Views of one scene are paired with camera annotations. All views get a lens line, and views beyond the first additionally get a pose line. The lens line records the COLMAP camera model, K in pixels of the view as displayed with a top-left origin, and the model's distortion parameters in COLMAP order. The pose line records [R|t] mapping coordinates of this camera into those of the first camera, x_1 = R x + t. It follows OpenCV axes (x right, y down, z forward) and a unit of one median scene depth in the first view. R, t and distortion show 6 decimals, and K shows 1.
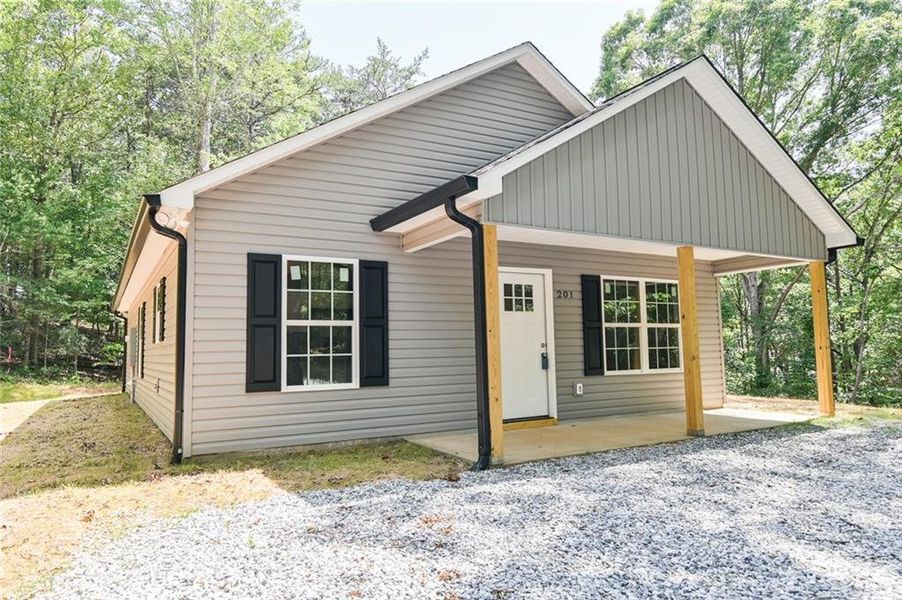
lens RADIAL K [[600.7, 0, 451.0], [0, 600.7, 300.0], [0, 0, 1]] dist [-0.004800, -0.000895]
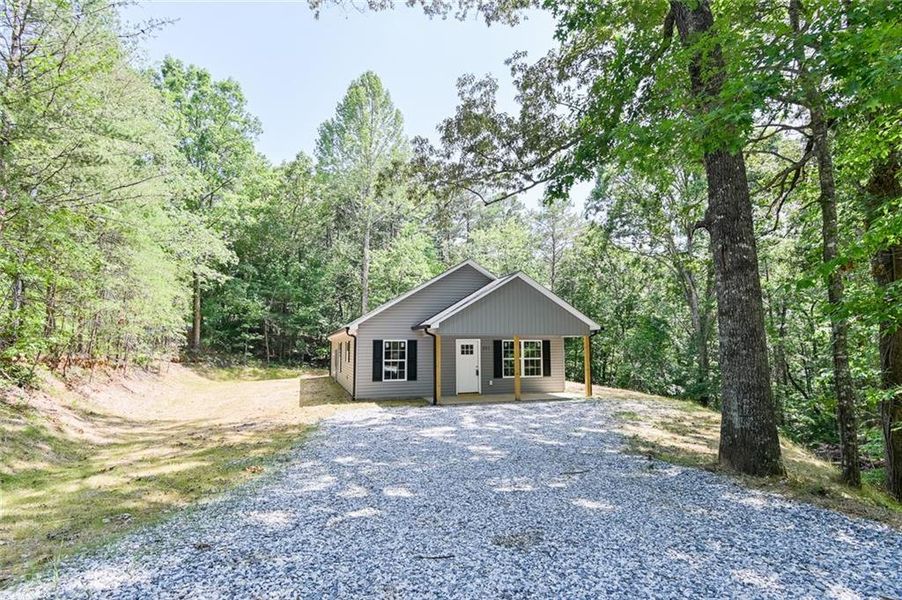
lens RADIAL K [[443.6, 0, 451.0], [0, 443.6, 300.0], [0, 0, 1]] dist [-0.020753, -0.000353]
pose [[0.978254, -0.005645, -0.207332, 0.467876], [0.002061, 0.999845, -0.017497, -0.198345], [0.207398, 0.016689, 0.978114, -1.040392]]
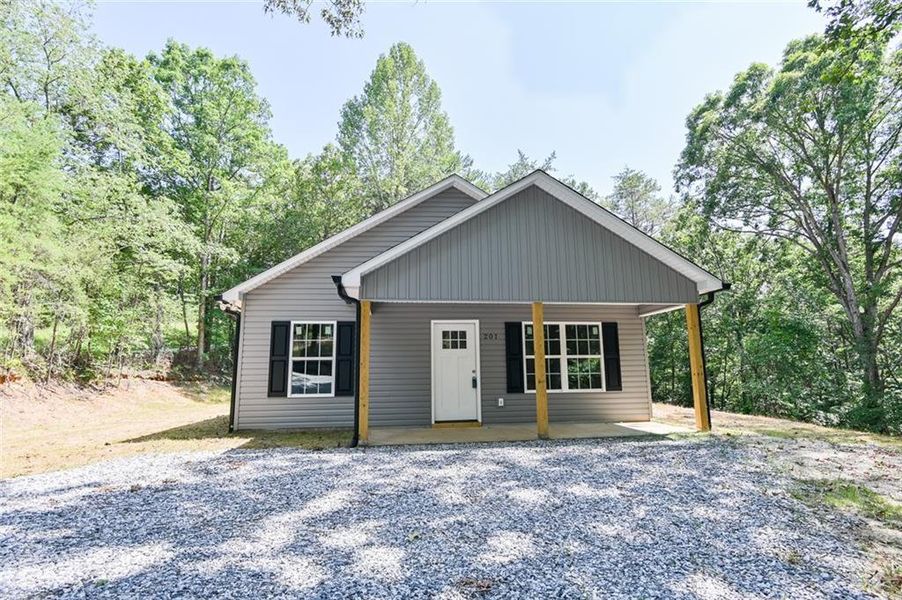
lens RADIAL K [[443.6, 0, 451.0], [0, 443.6, 300.0], [0, 0, 1]] dist [-0.020753, -0.000353]
pose [[0.922162, -0.054541, -0.382939, 0.536417], [0.026848, 0.996646, -0.077298, -0.017464], [0.385870, 0.061001, 0.920534, -0.037819]]
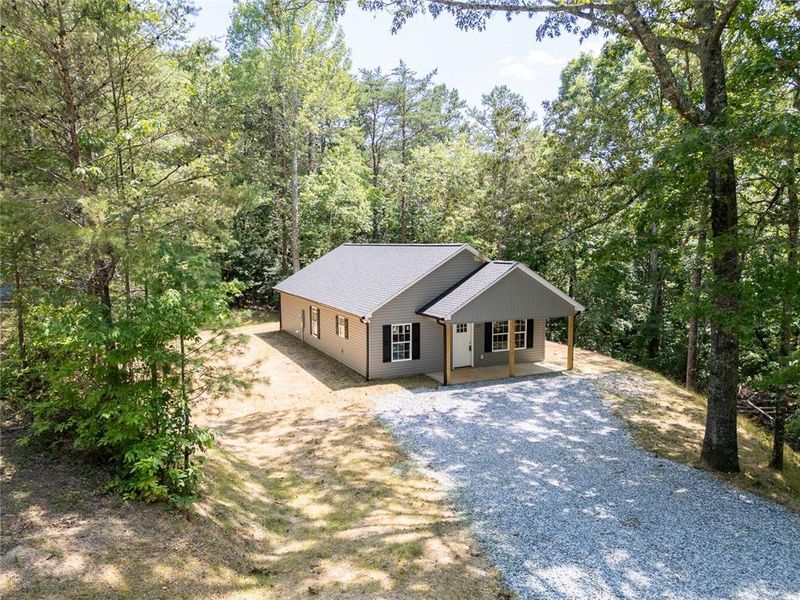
lens RADIAL K [[559.5, 0, 400.0], [0, 559.5, 300.0], [0, 0, 1]] dist [0.066309, -0.000078]
pose [[0.995360, 0.027340, -0.092254, 0.058691], [-0.009417, 0.981859, 0.189381, -0.672463], [0.095758, -0.187633, 0.977560, -1.761136]]
